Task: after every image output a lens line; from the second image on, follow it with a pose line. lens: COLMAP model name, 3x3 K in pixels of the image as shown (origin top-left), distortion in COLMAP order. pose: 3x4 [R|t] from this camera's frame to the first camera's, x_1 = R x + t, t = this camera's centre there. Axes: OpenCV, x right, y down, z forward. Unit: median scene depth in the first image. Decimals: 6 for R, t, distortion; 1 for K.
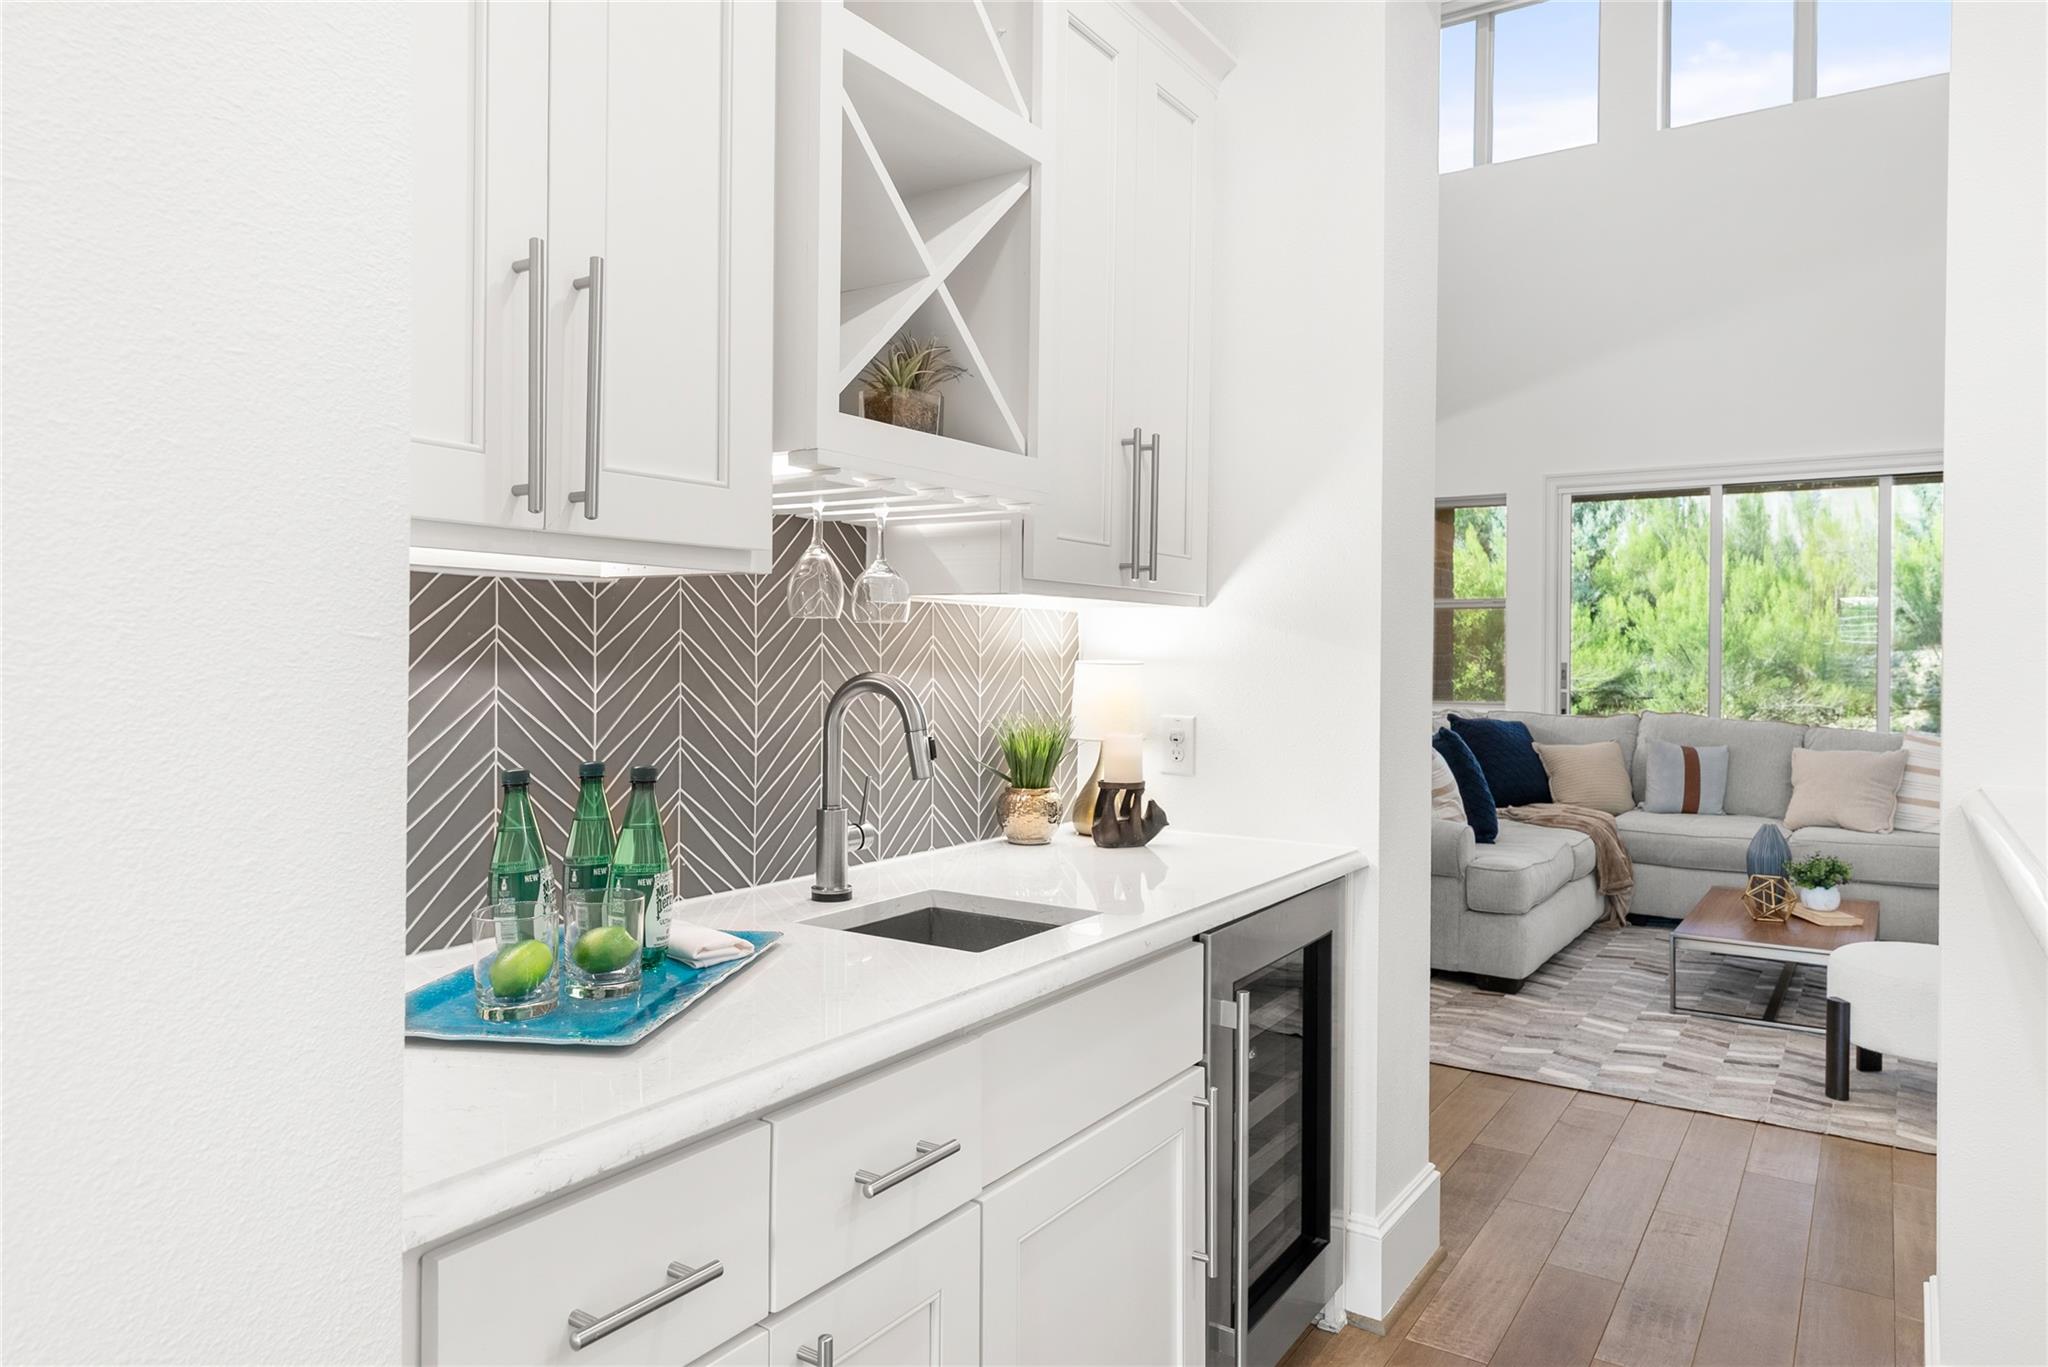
lens RADIAL K [[1299.7, 0, 1010.6], [0, 1299.7, 666.8], [0, 0, 1]] dist [0.004259, 0.000365]
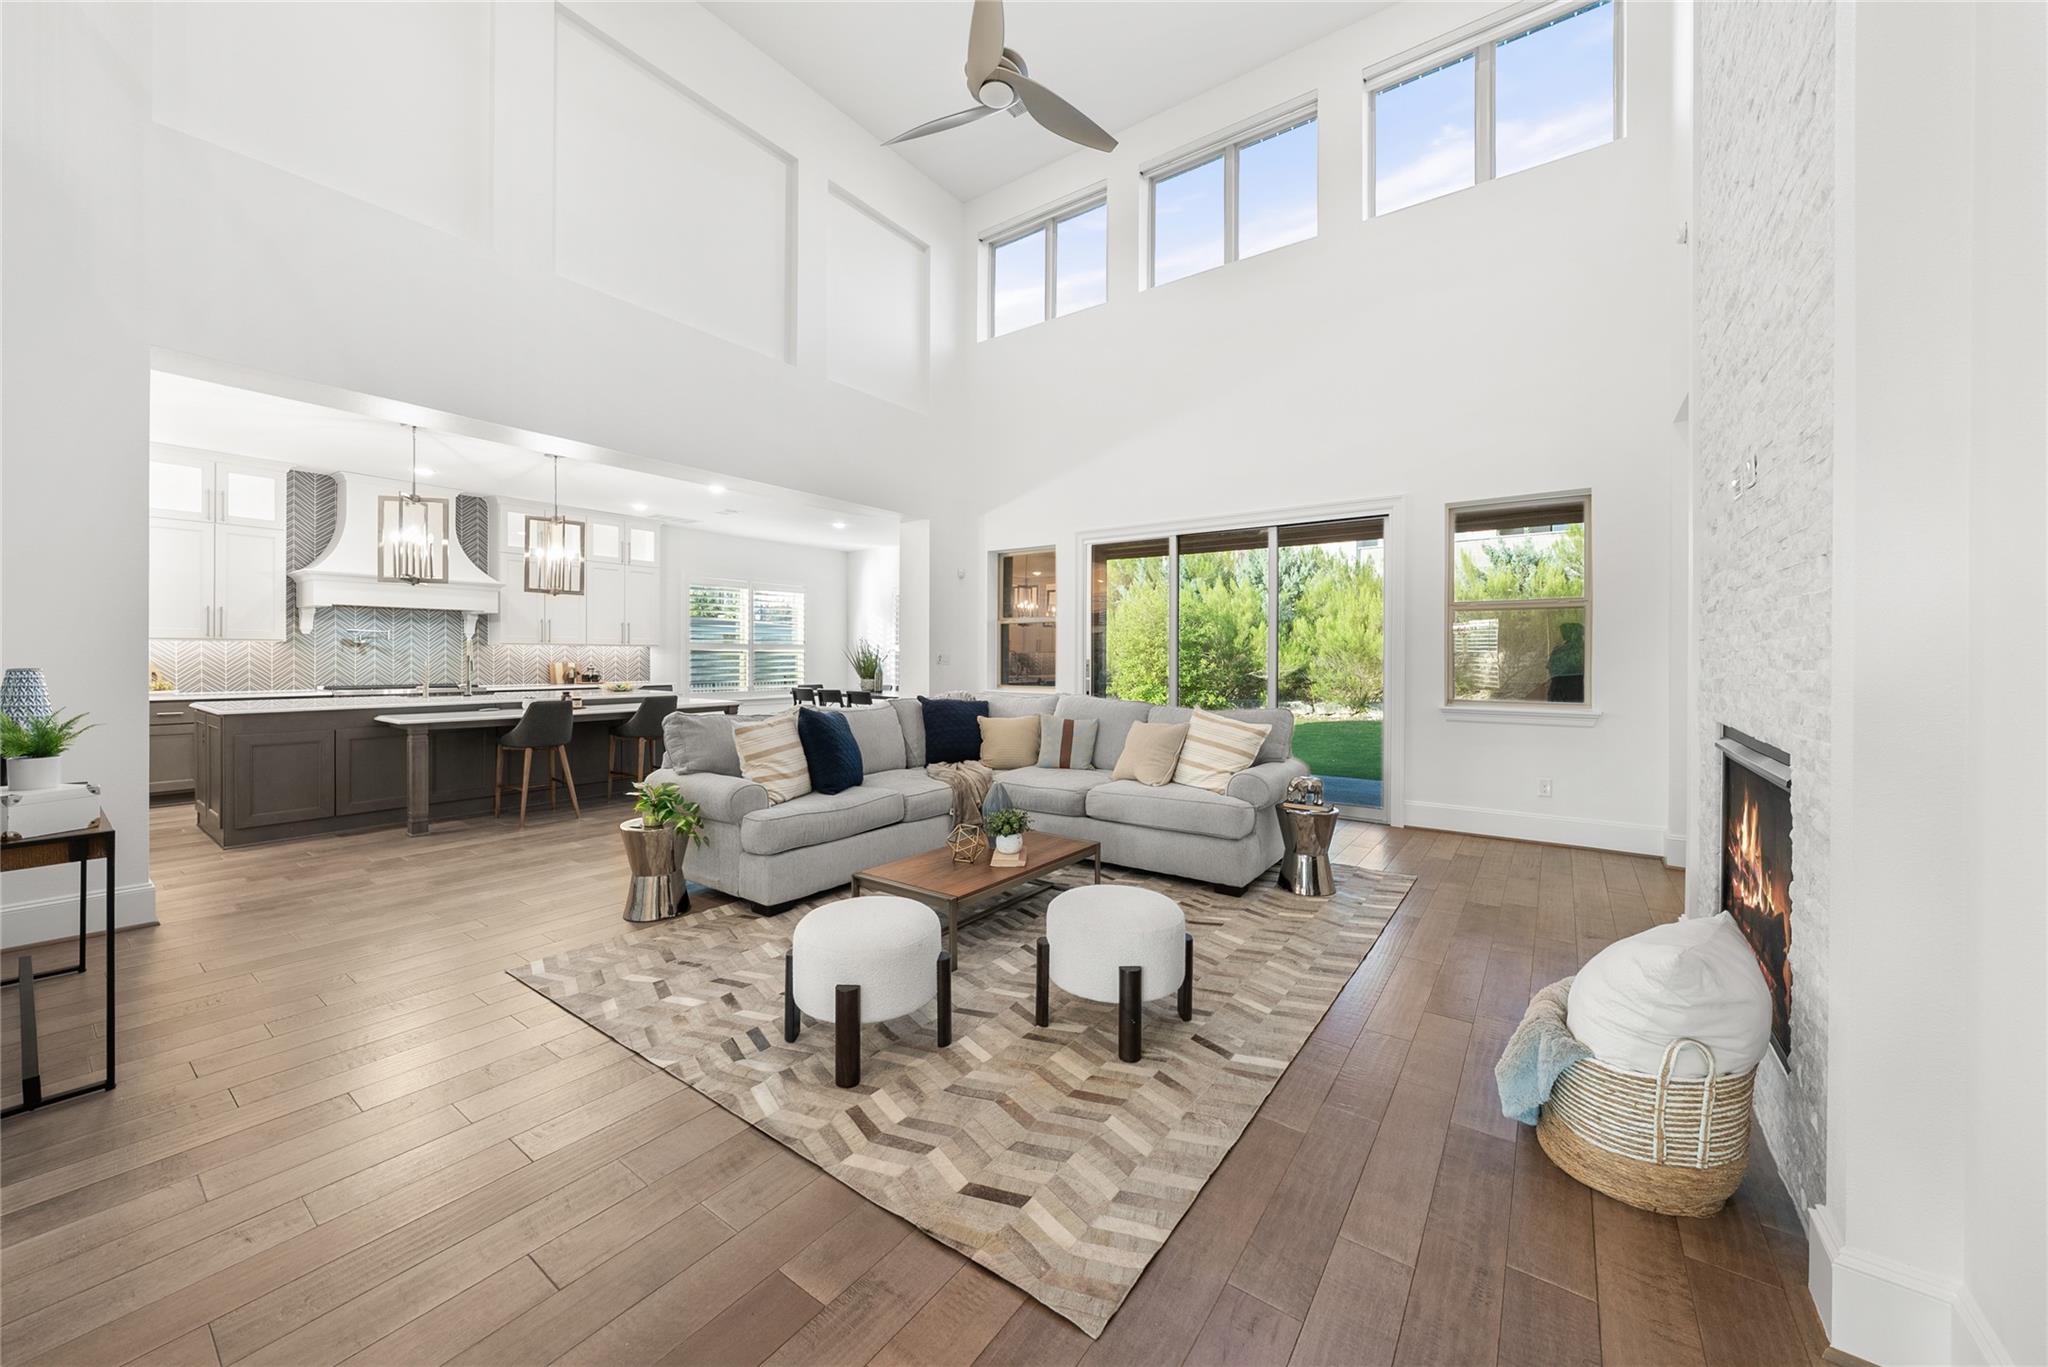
lens RADIAL K [[754.8, 0, 1012.3], [0, 754.8, 668.9], [0, 0, 1]] dist [0.001340, -0.000002]
pose [[0.999468, 0.000734, -0.032603, 0.493968], [-0.000543, 0.999983, 0.005889, 0.004119], [0.032607, -0.005868, 0.999451, 0.207519]]
